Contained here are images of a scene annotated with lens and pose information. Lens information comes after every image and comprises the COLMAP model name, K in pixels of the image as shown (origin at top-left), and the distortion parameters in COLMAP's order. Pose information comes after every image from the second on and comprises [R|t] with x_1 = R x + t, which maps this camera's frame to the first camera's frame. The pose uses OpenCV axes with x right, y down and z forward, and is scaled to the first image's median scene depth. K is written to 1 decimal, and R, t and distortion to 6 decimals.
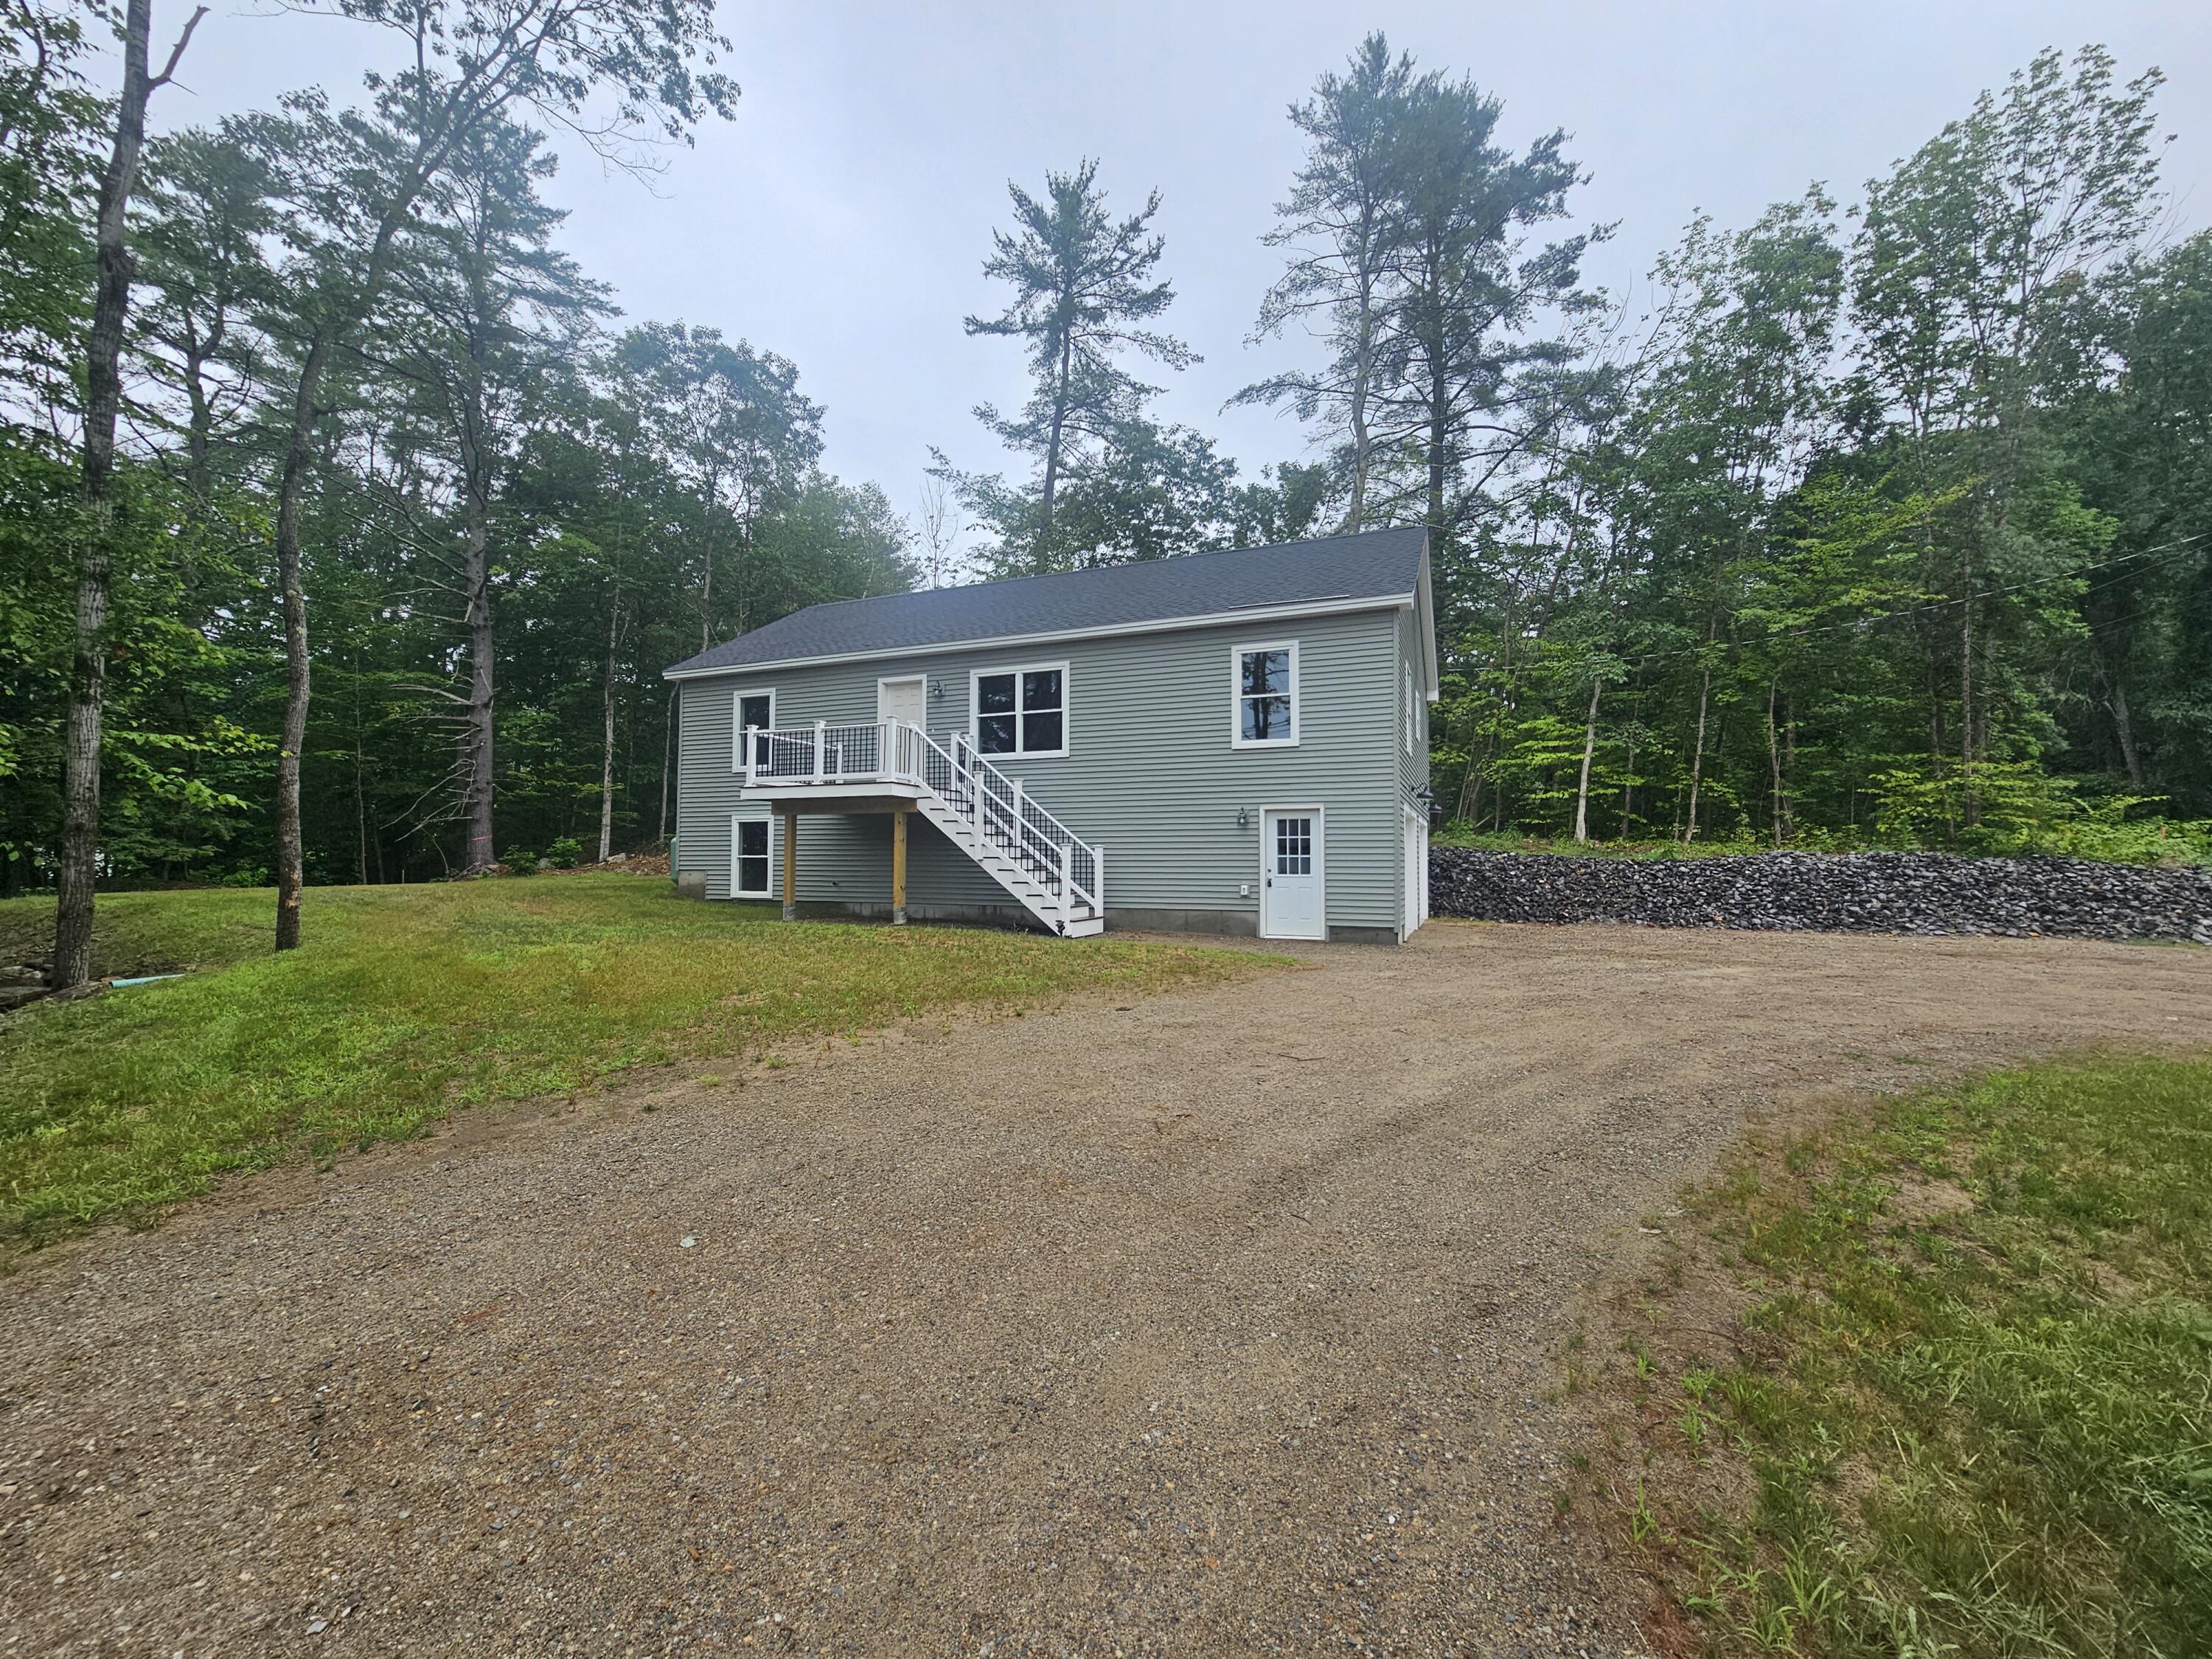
lens RADIAL K [[879.2, 0, 1124.1], [0, 879.2, 835.6], [0, 0, 1]] dist [0.000772, -0.001562]
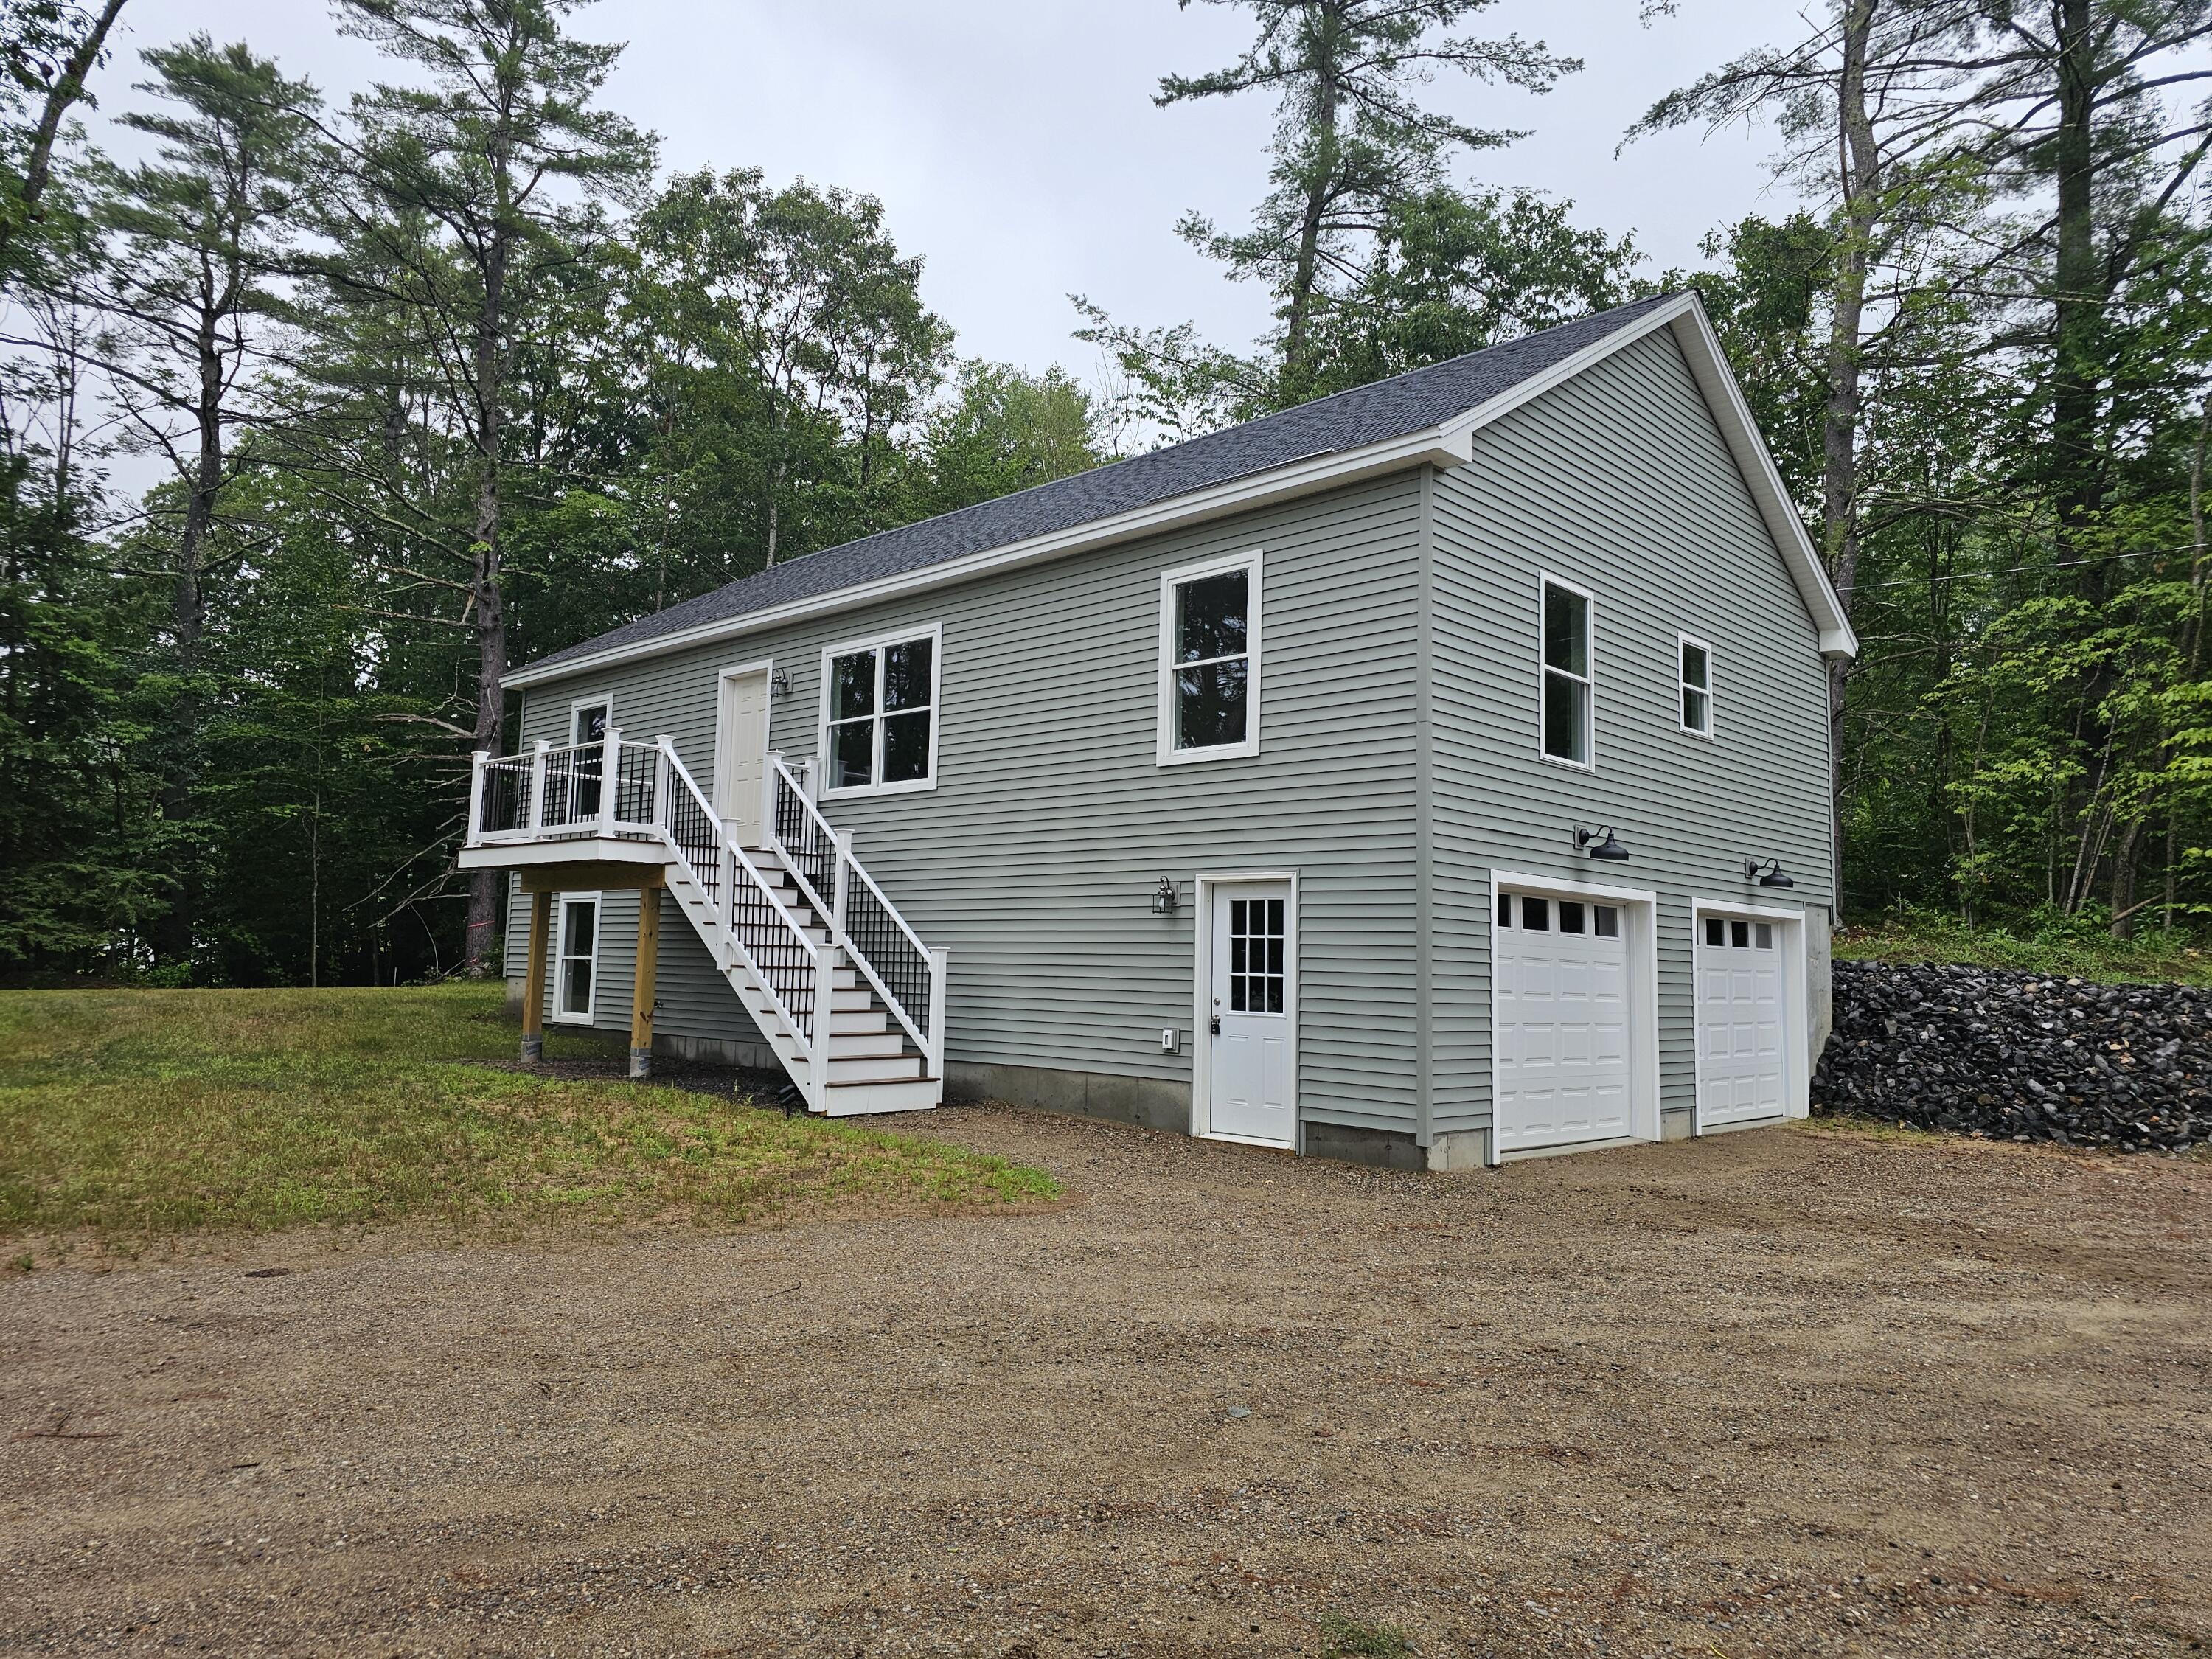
lens RADIAL K [[1450.1, 0, 1106.0], [0, 1450.1, 829.5], [0, 0, 1]] dist [0.071818, -0.068851]
pose [[0.930354, -0.014338, -0.366383, 0.236052], [-0.010243, 0.997829, -0.065059, -0.002549], [0.366521, 0.064280, 0.928187, 0.109663]]
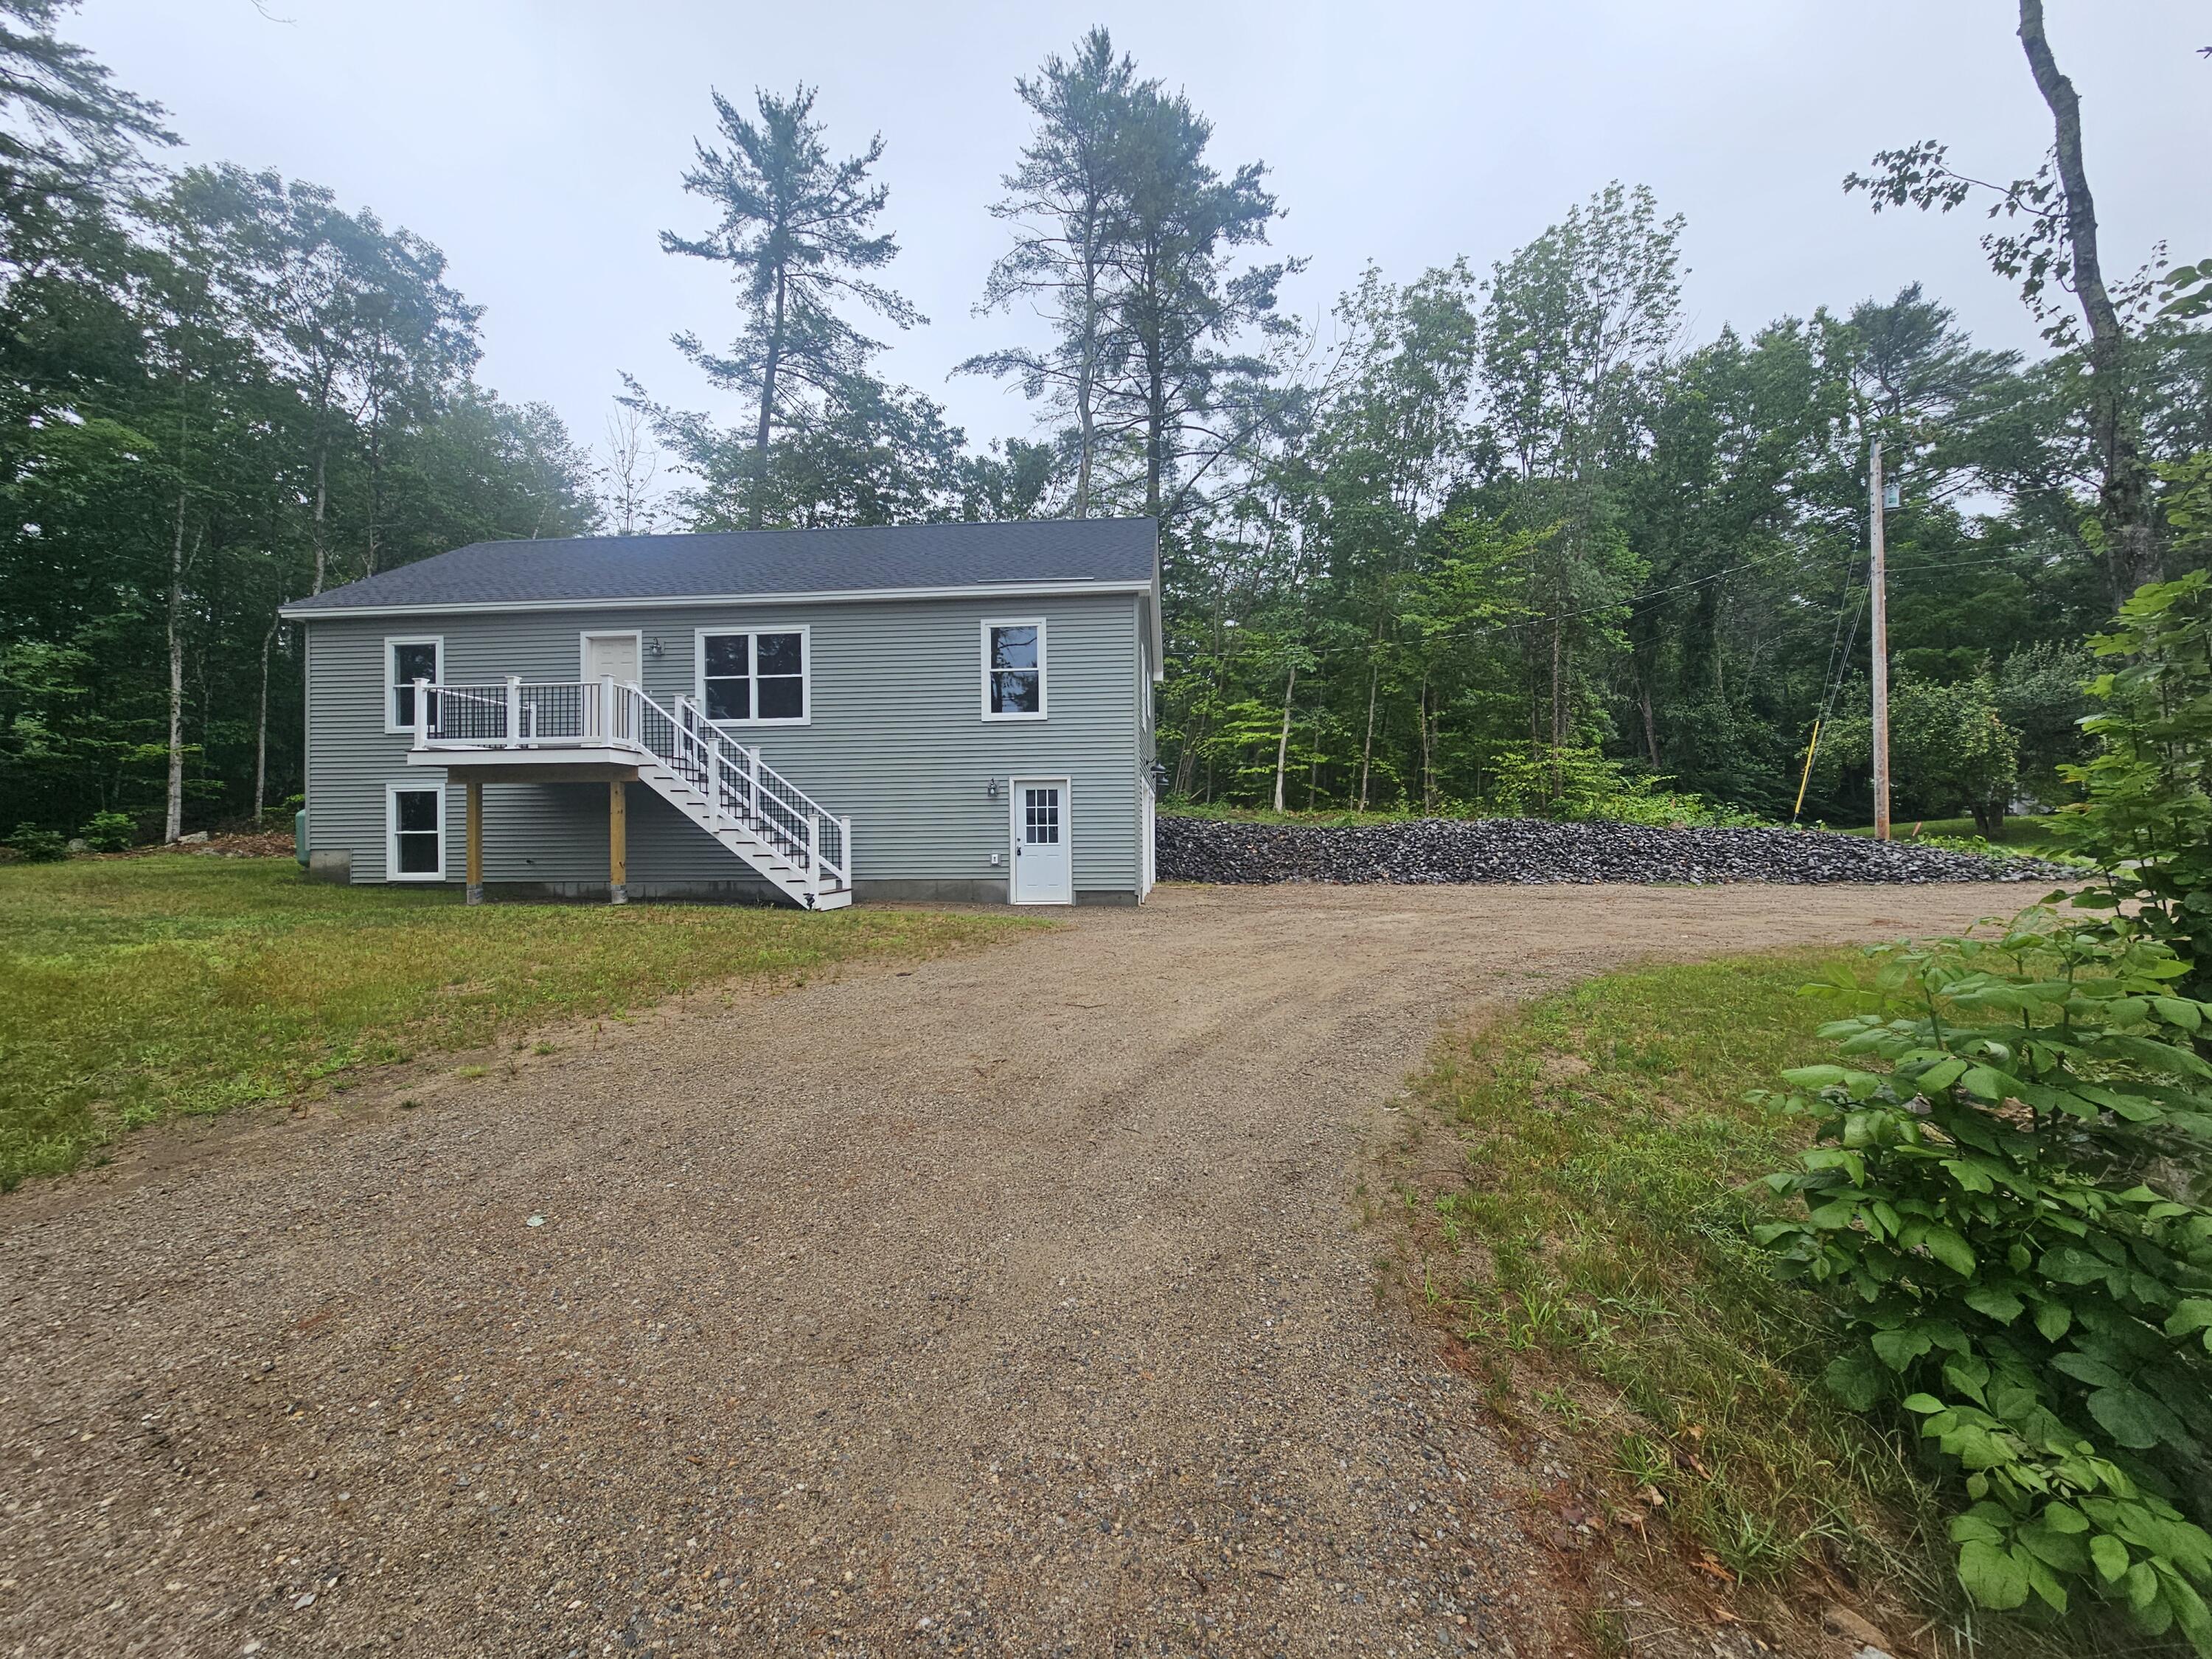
lens RADIAL K [[873.3, 0, 1111.6], [0, 873.3, 837.3], [0, 0, 1]] dist [-0.002183, -0.000877]
pose [[0.954621, -0.012483, 0.297561, -0.021046], [0.002711, 0.999444, 0.033231, 0.001773], [-0.297810, -0.030916, 0.954124, -0.009450]]
